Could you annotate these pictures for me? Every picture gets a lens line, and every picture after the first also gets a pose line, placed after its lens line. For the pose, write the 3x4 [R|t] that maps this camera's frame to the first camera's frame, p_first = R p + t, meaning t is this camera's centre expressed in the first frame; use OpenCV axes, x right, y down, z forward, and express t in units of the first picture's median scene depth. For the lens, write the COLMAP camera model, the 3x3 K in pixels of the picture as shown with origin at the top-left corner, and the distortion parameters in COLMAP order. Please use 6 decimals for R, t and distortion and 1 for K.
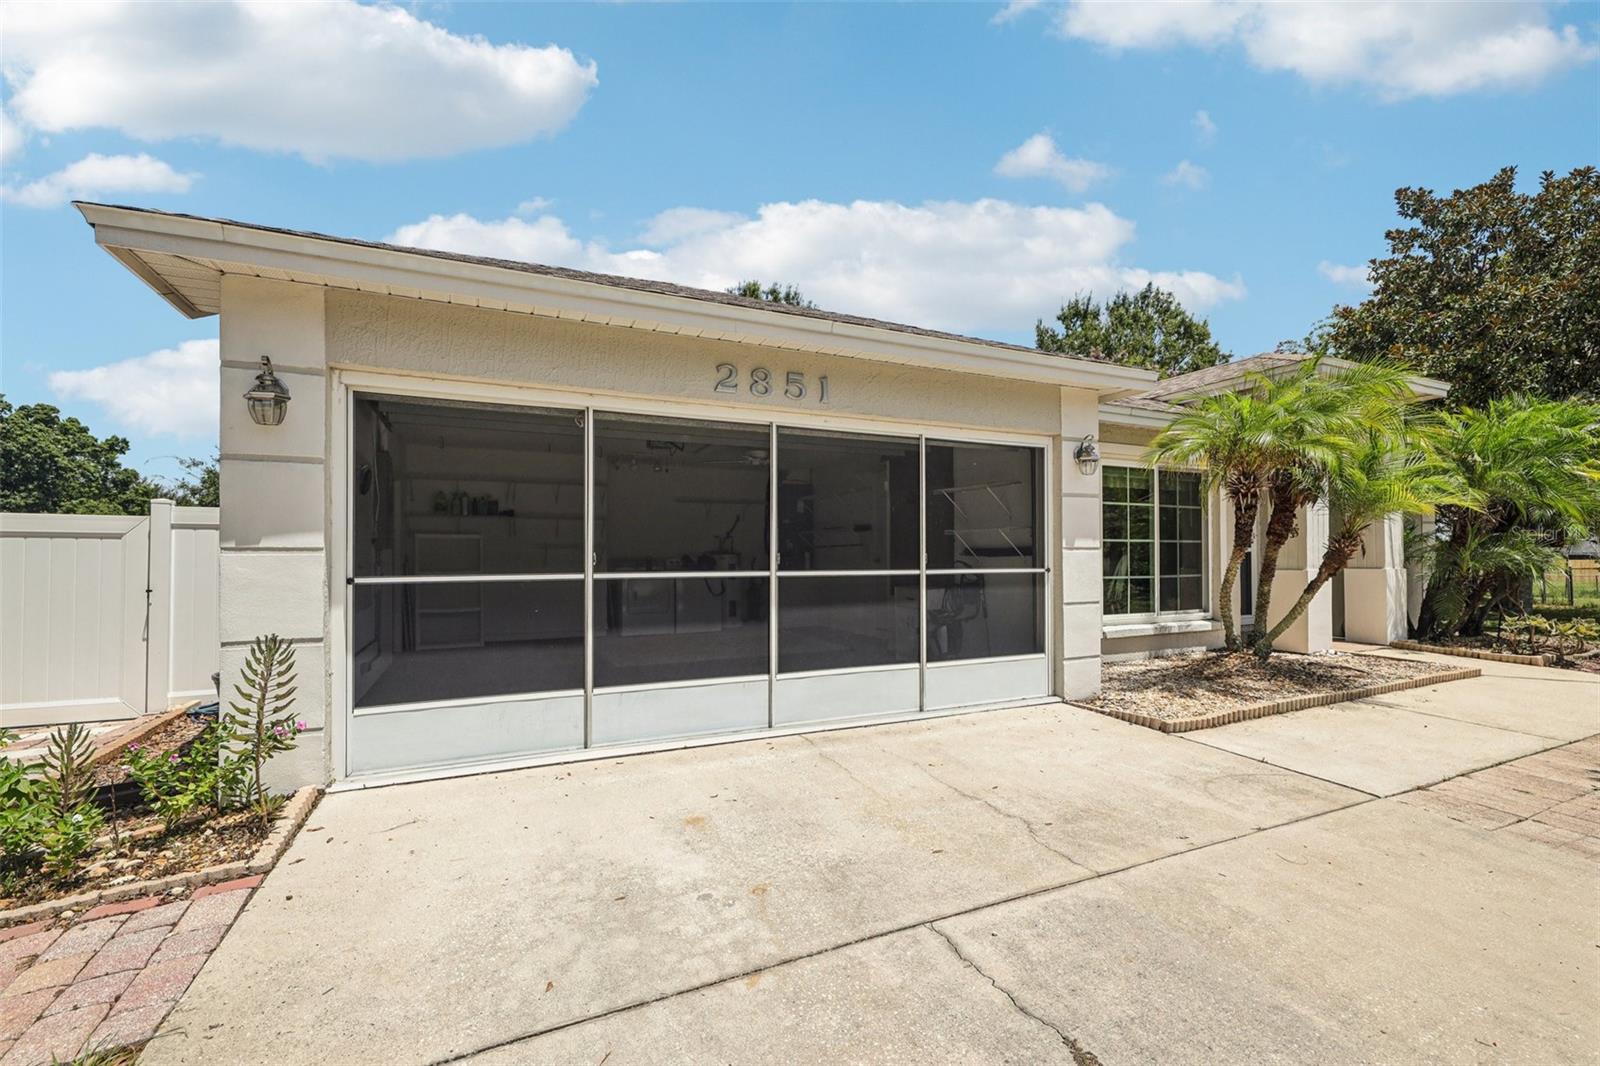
lens RADIAL K [[671.1, 0, 805.3], [0, 671.1, 558.6], [0, 0, 1]] dist [0.003990, -0.001632]
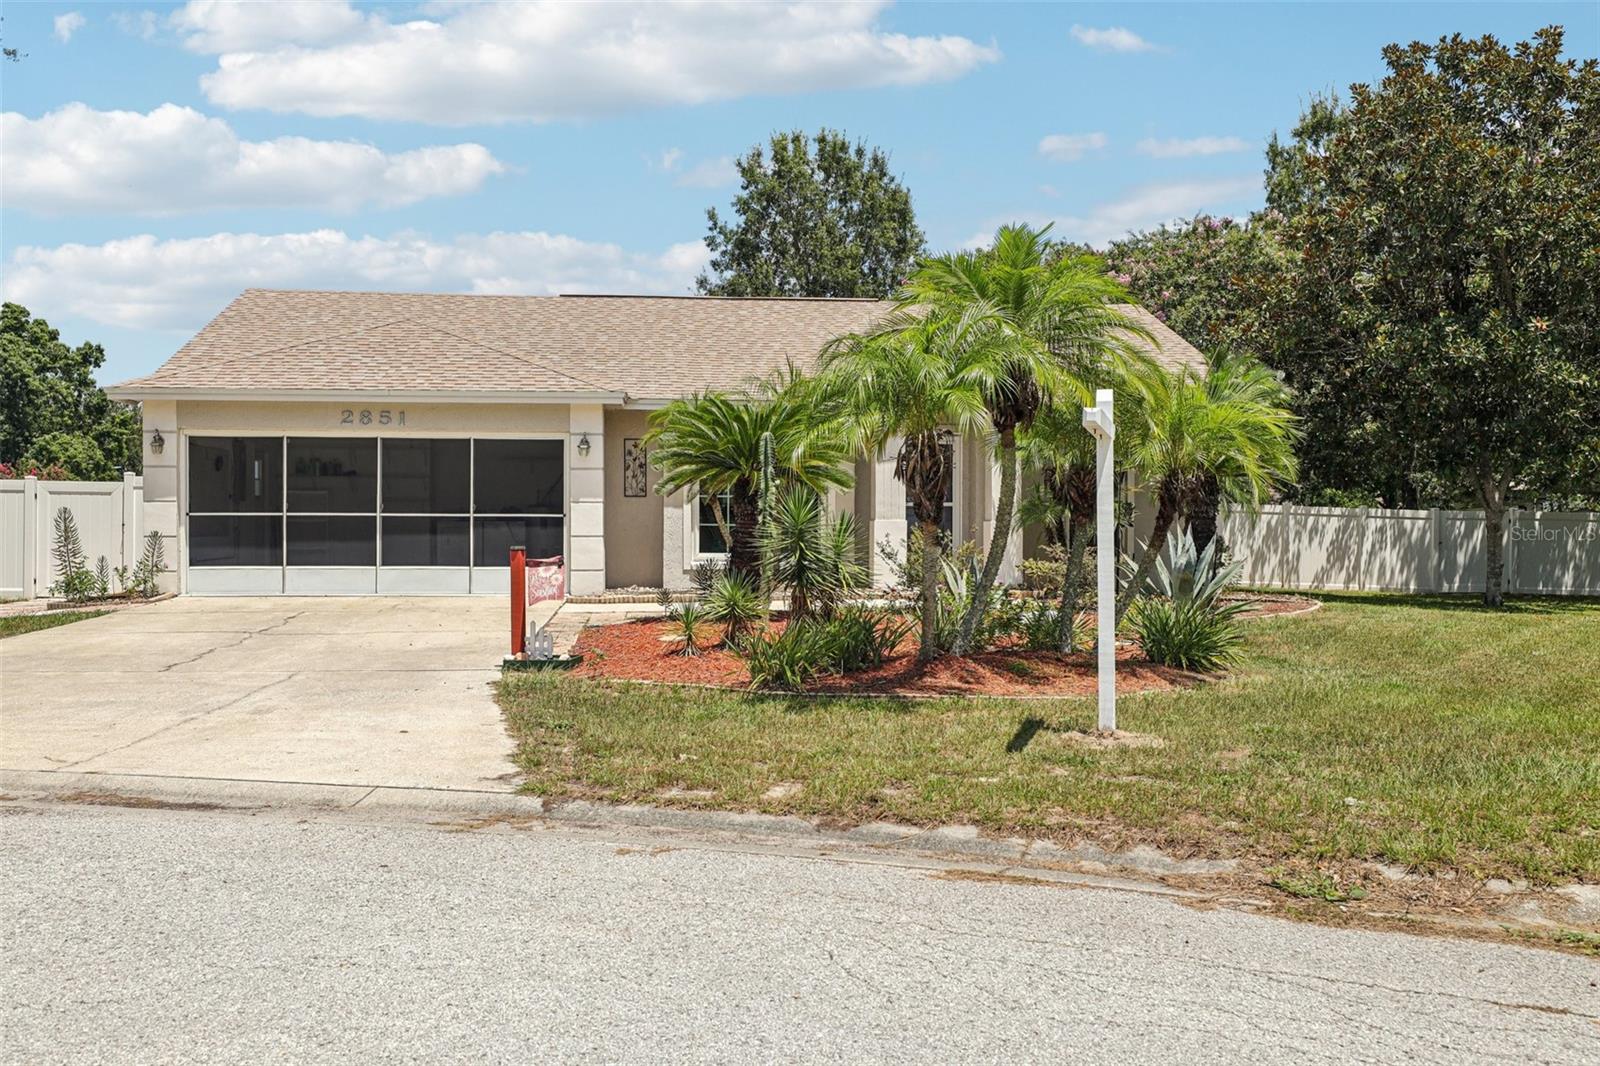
lens RADIAL K [[1423.5, 0, 797.3], [0, 1423.5, 543.8], [0, 0, 1]] dist [0.025281, -0.029407]
pose [[0.944340, 0.012238, -0.328745, 1.711521], [-0.008050, 0.999868, 0.014099, 0.027259], [0.328874, -0.010668, 0.944314, -1.740264]]
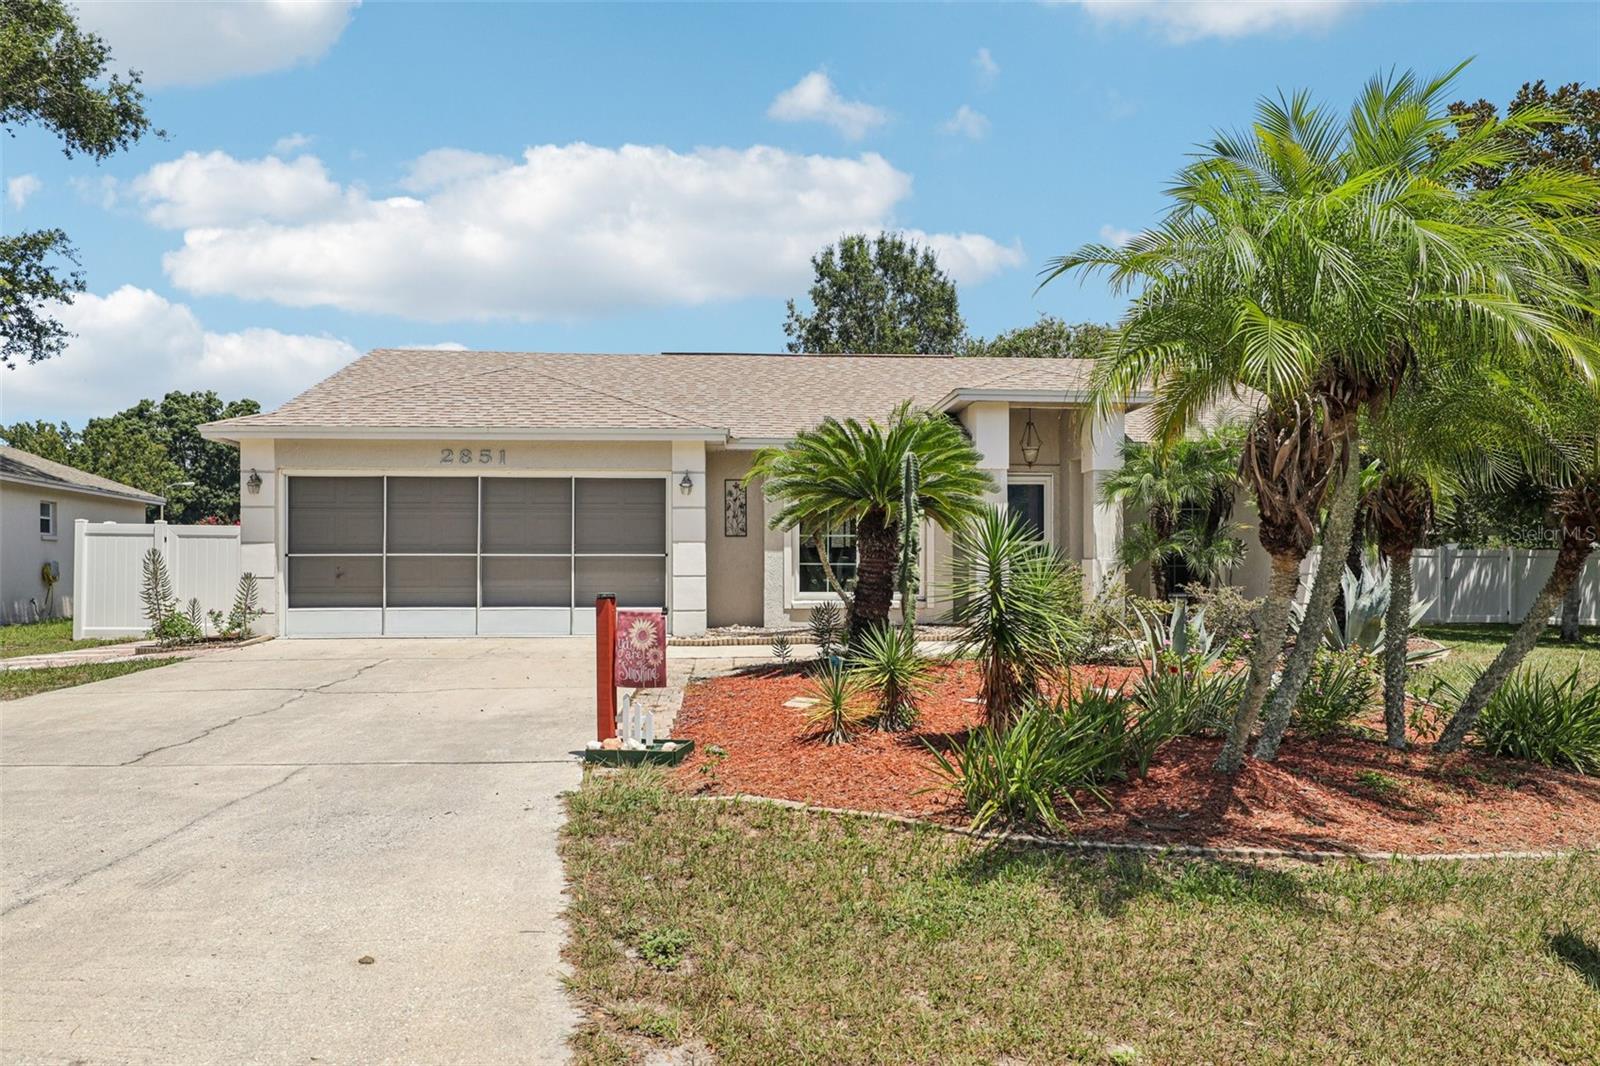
lens RADIAL K [[1044.5, 0, 823.4], [0, 1044.5, 554.0], [0, 0, 1]] dist [-0.023965, 0.002821]
pose [[0.940670, 0.000361, -0.339321, 1.312855], [-0.003908, 0.999945, -0.009770, 0.031546], [0.339299, 0.010517, 0.940620, -1.013264]]
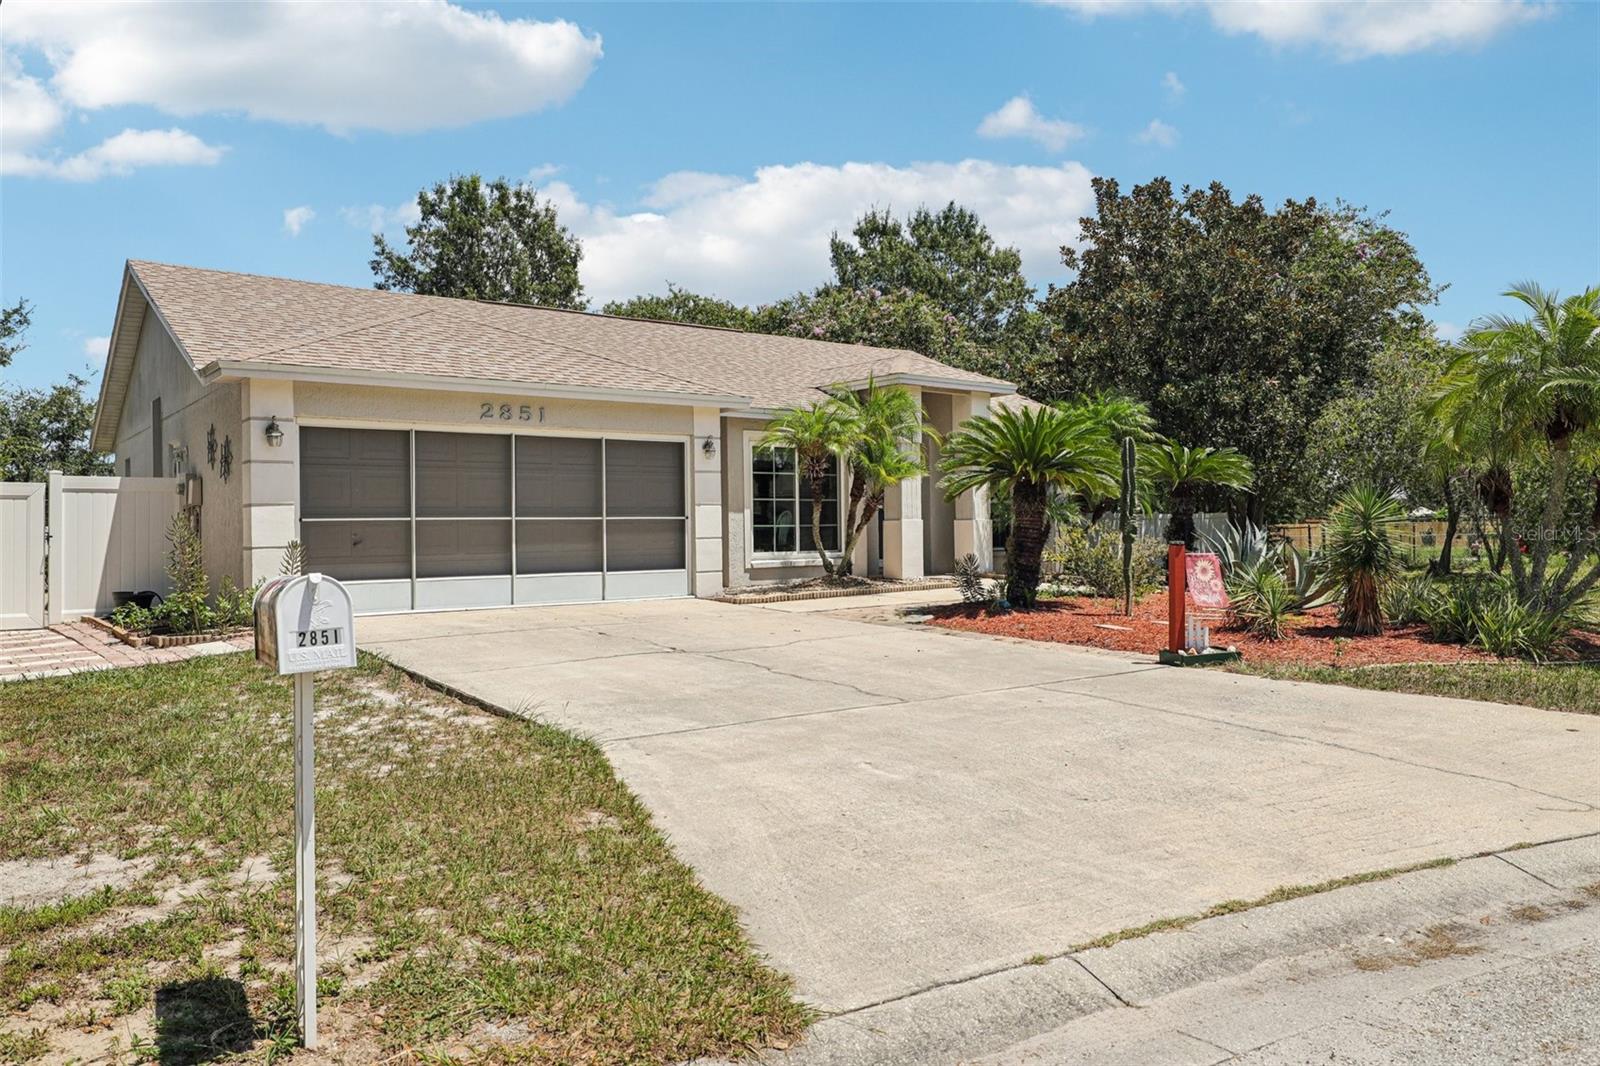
lens RADIAL K [[1113.6, 0, 799.4], [0, 1113.6, 521.5], [0, 0, 1]] dist [0.007899, 0.001377]
pose [[0.976026, -0.005801, 0.217574, 0.034708], [0.007703, 0.999939, -0.007895, 0.041915], [-0.217515, 0.009382, 0.976012, -1.433641]]
